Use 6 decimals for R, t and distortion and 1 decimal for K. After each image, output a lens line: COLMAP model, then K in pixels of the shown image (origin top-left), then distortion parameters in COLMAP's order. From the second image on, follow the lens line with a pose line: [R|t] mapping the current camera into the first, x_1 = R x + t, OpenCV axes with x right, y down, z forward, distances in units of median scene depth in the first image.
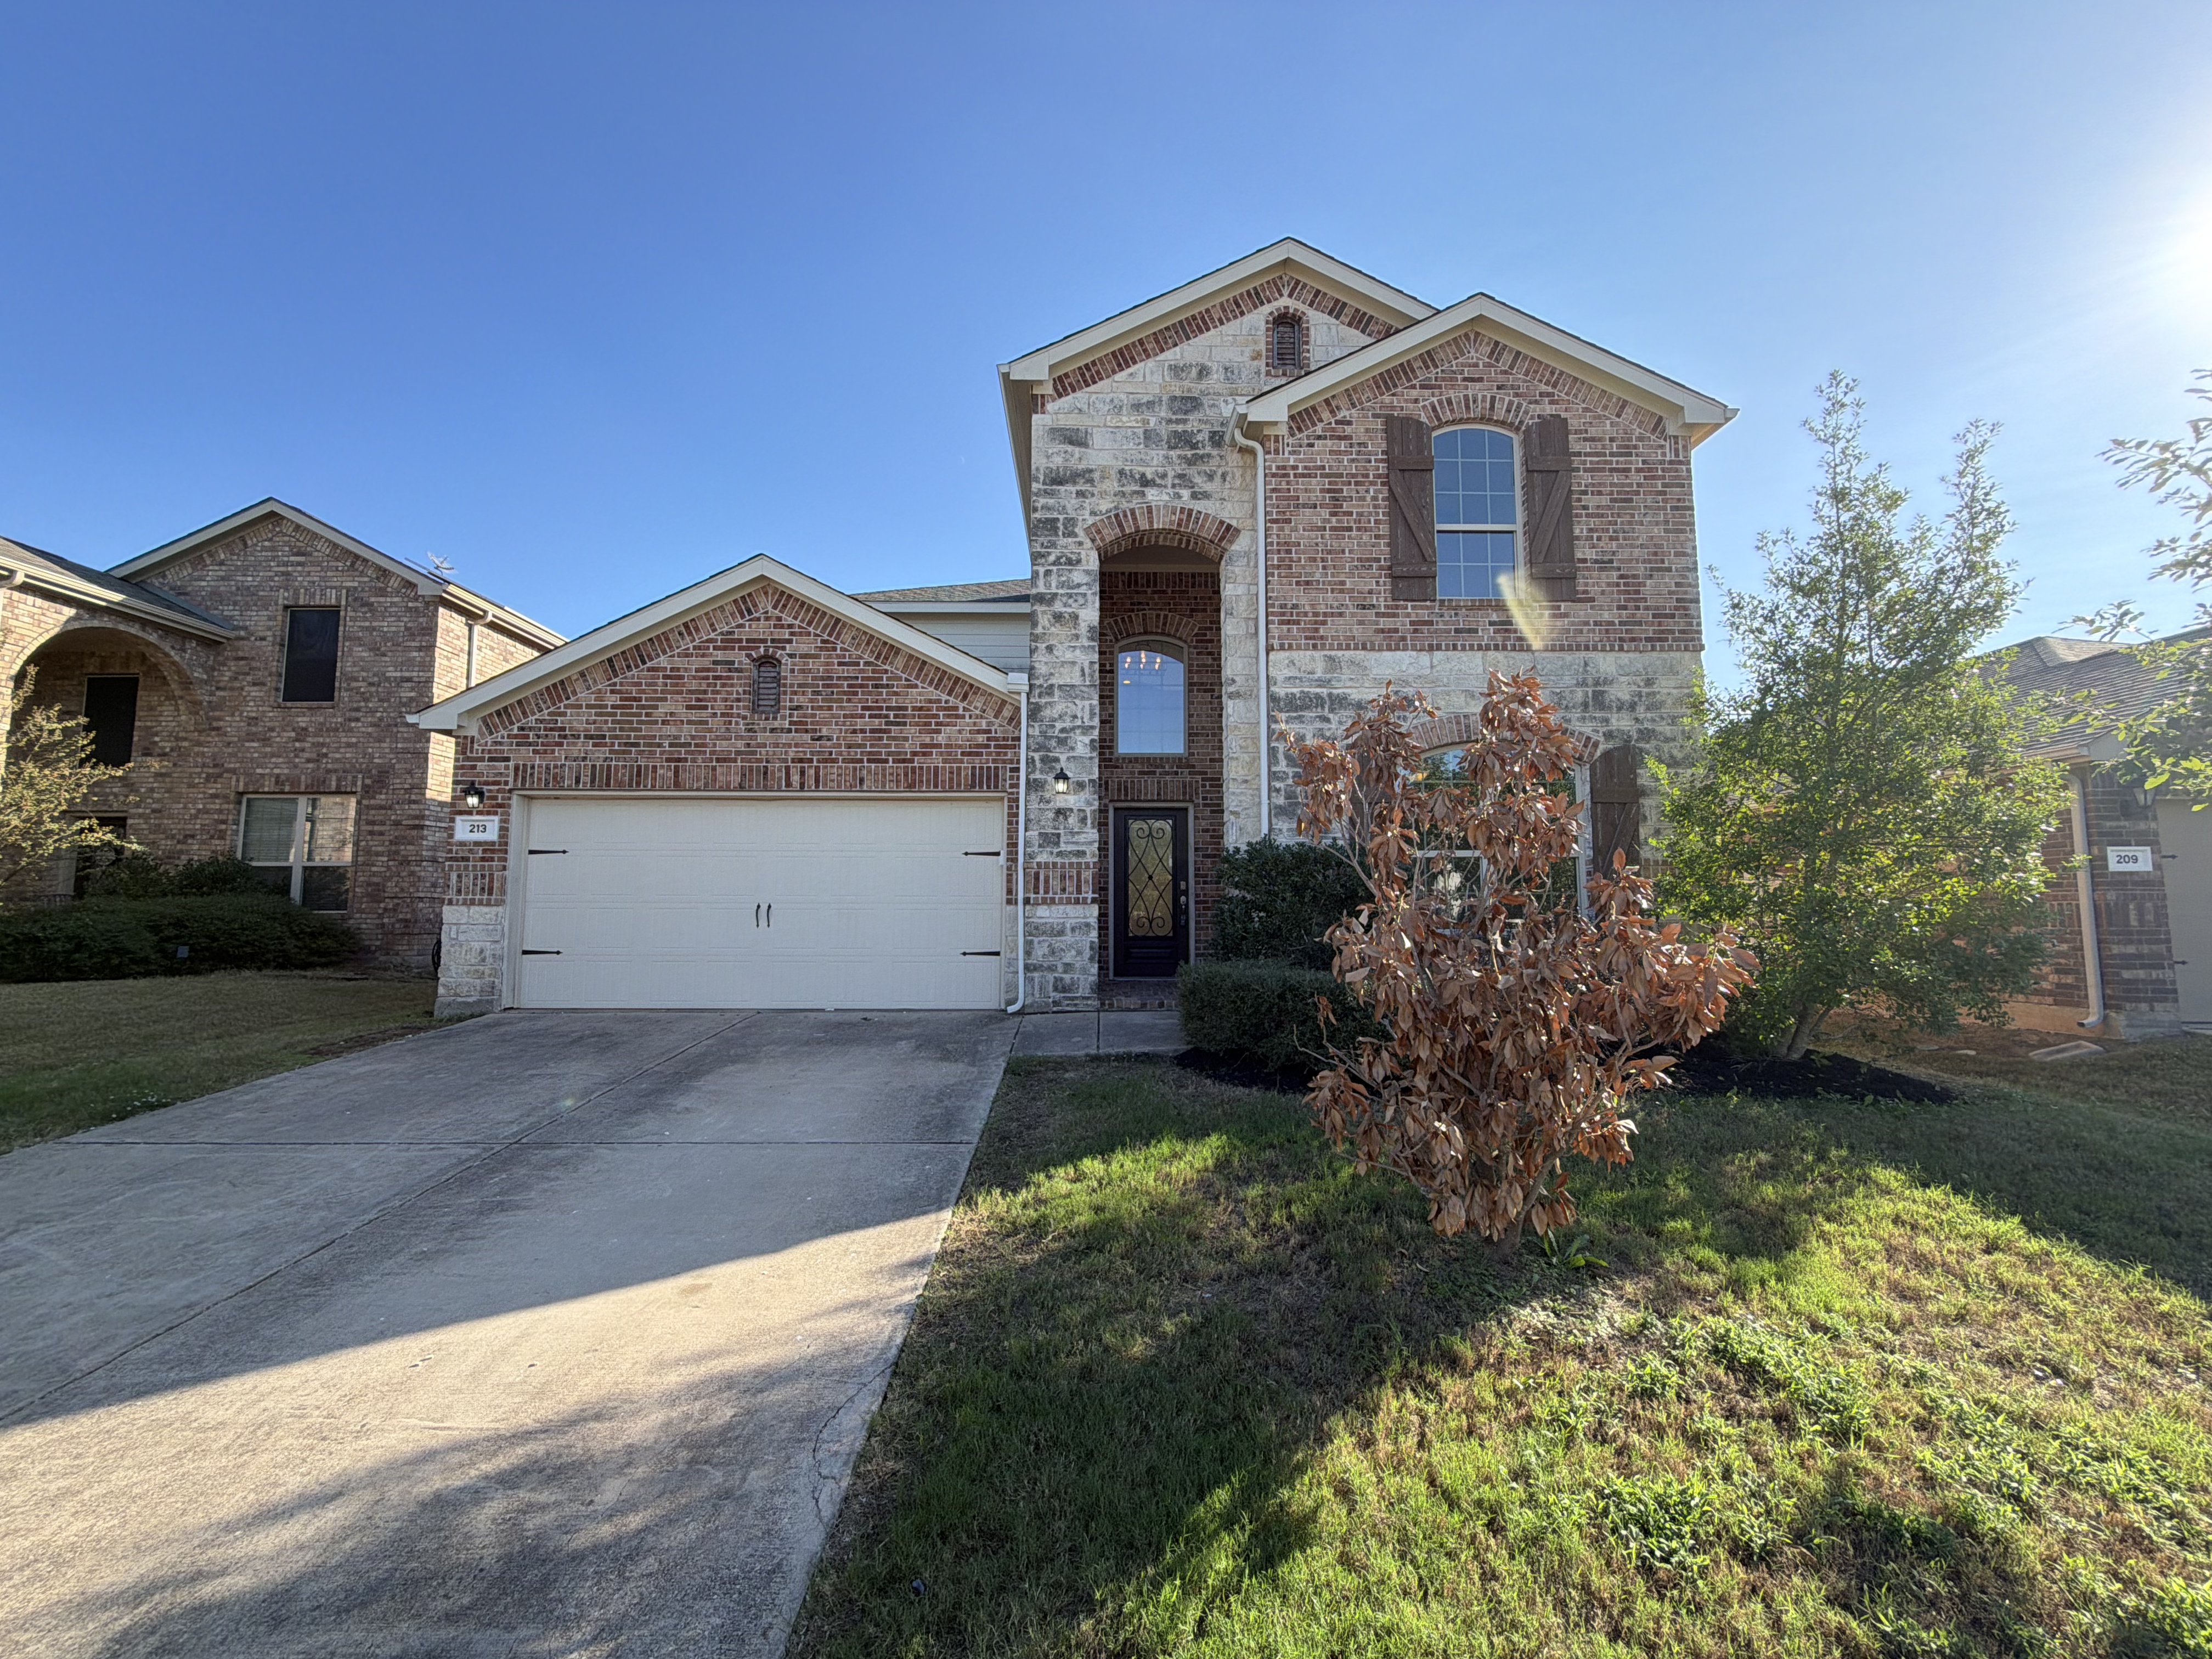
lens RADIAL K [[886.5, 0, 1106.0], [0, 886.5, 829.5], [0, 0, 1]] dist [-0.000044, -0.000019]
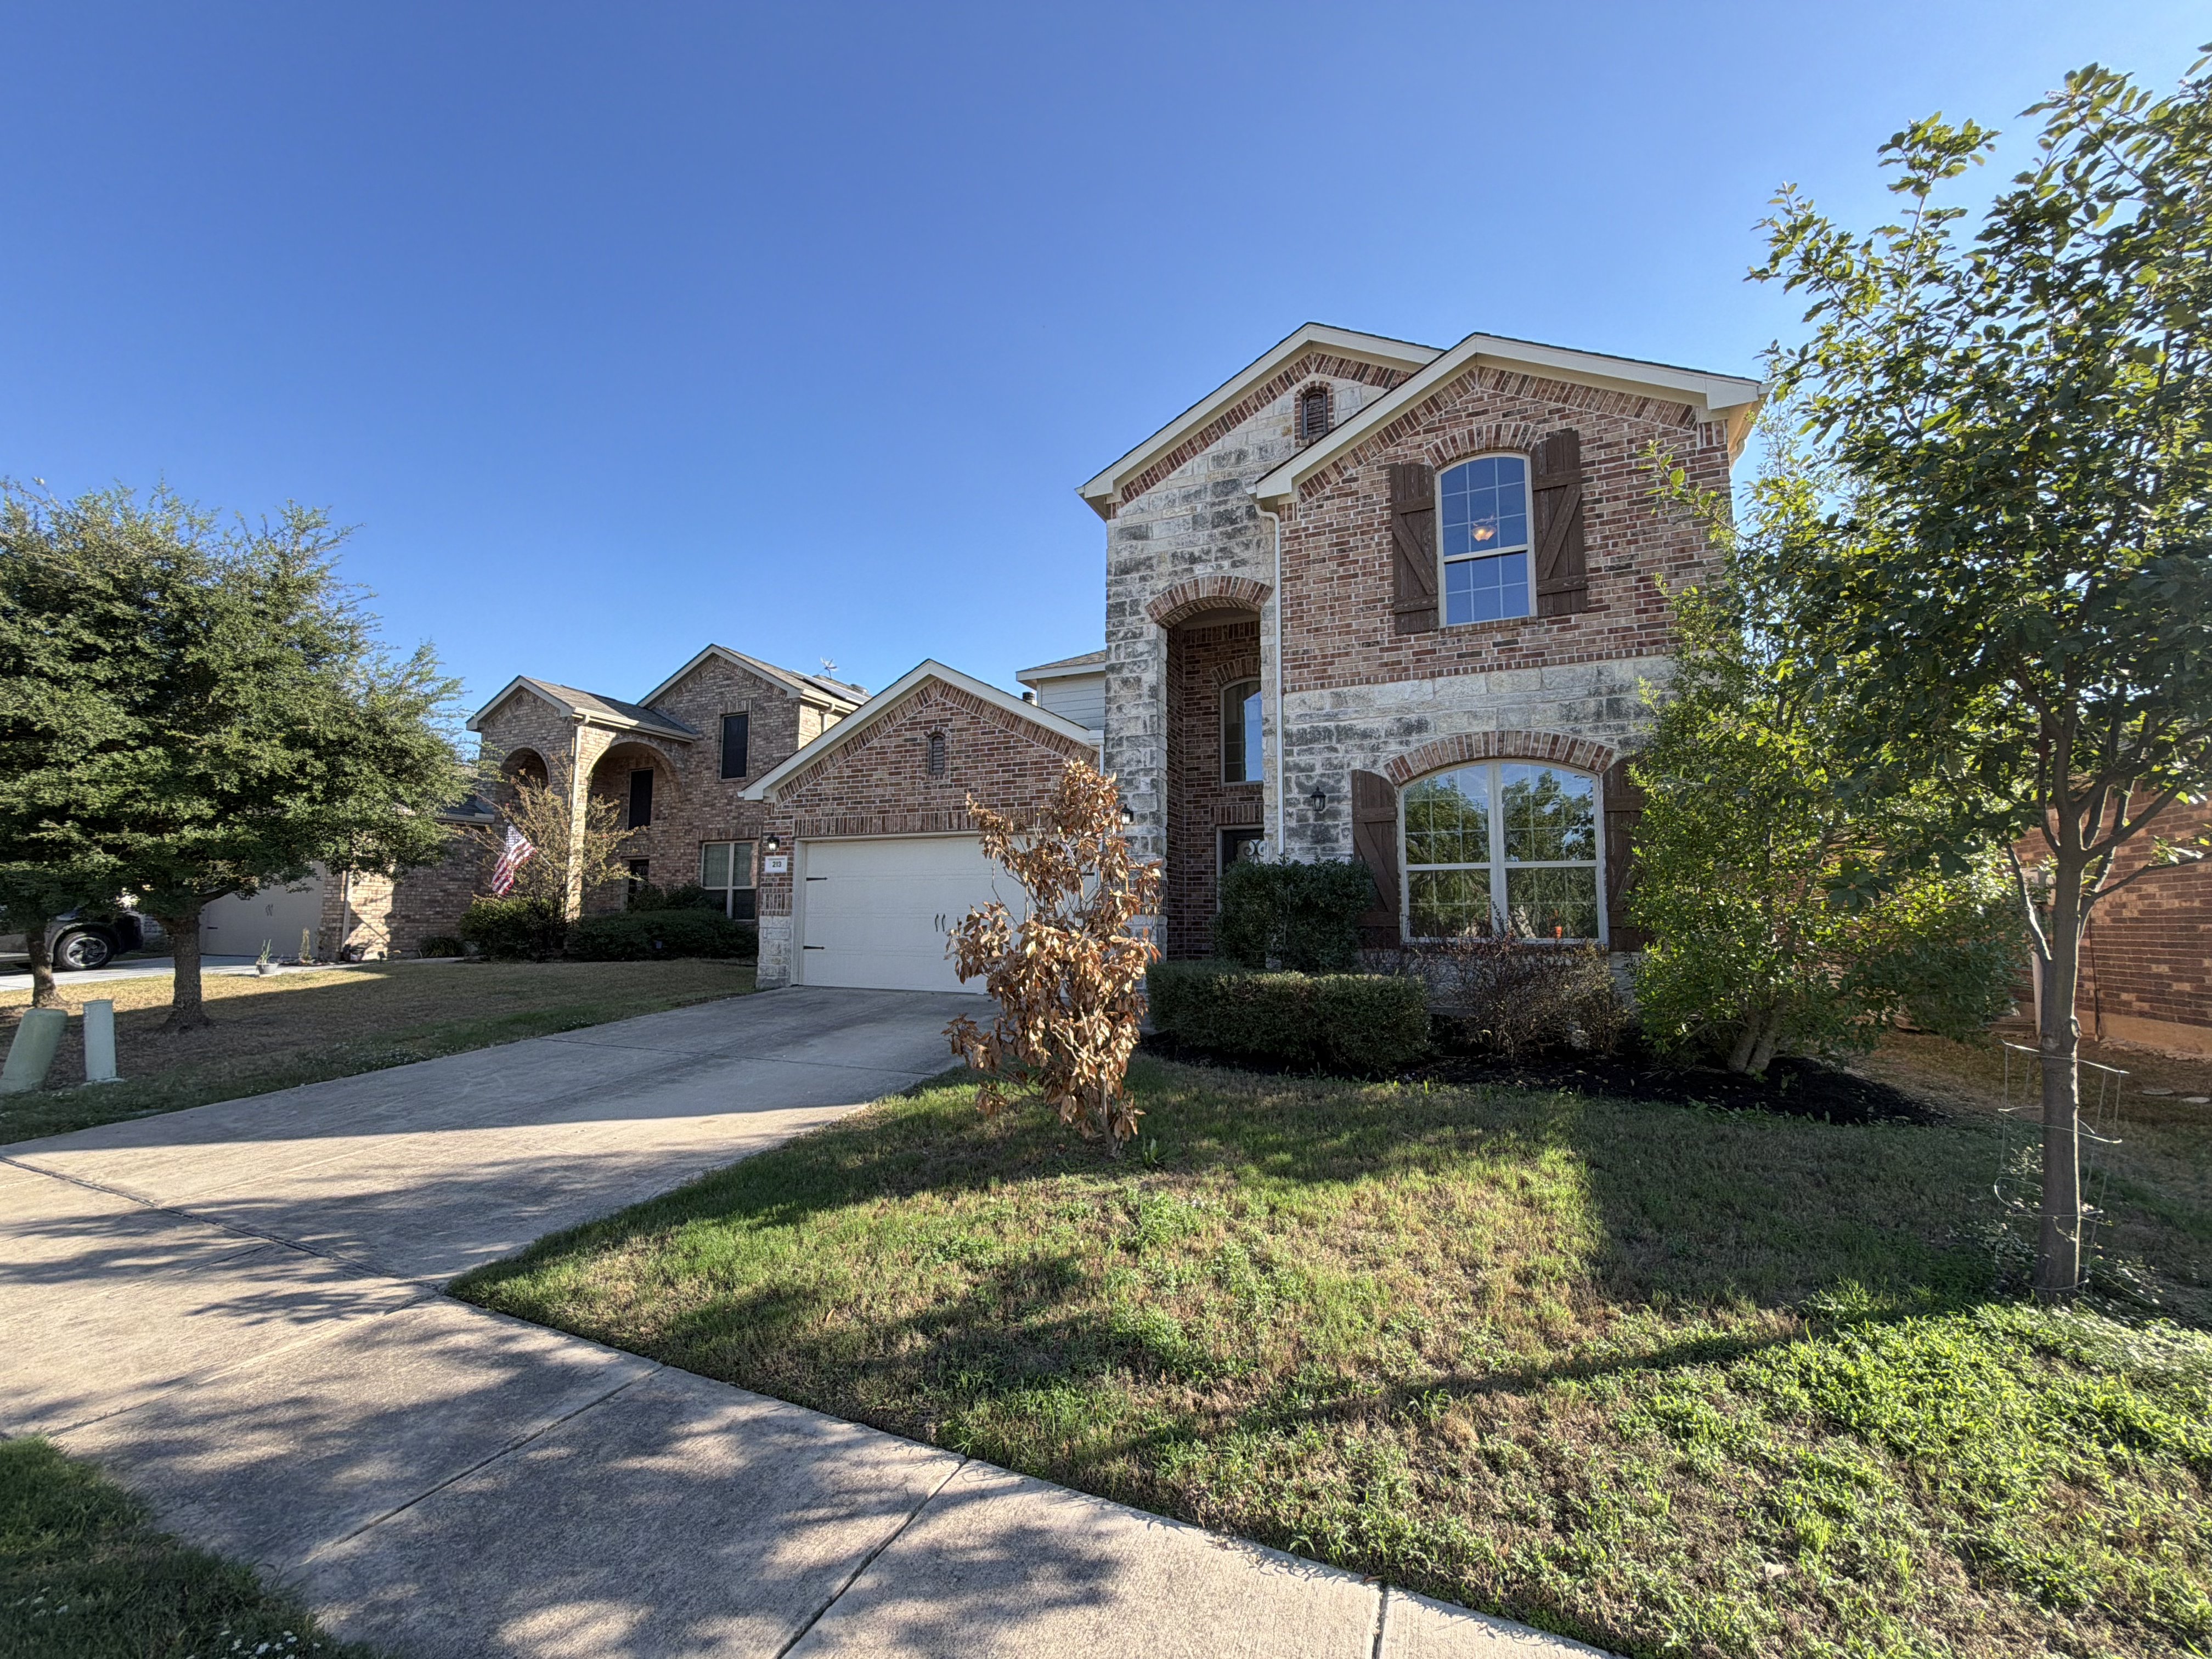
lens RADIAL K [[886.5, 0, 1106.0], [0, 886.5, 829.5], [0, 0, 1]] dist [-0.000044, -0.000019]
pose [[0.908829, -0.041020, -0.415147, 0.430351], [0.036041, 0.999154, -0.019825, -0.010325], [0.415609, 0.003055, 0.909538, -0.136481]]
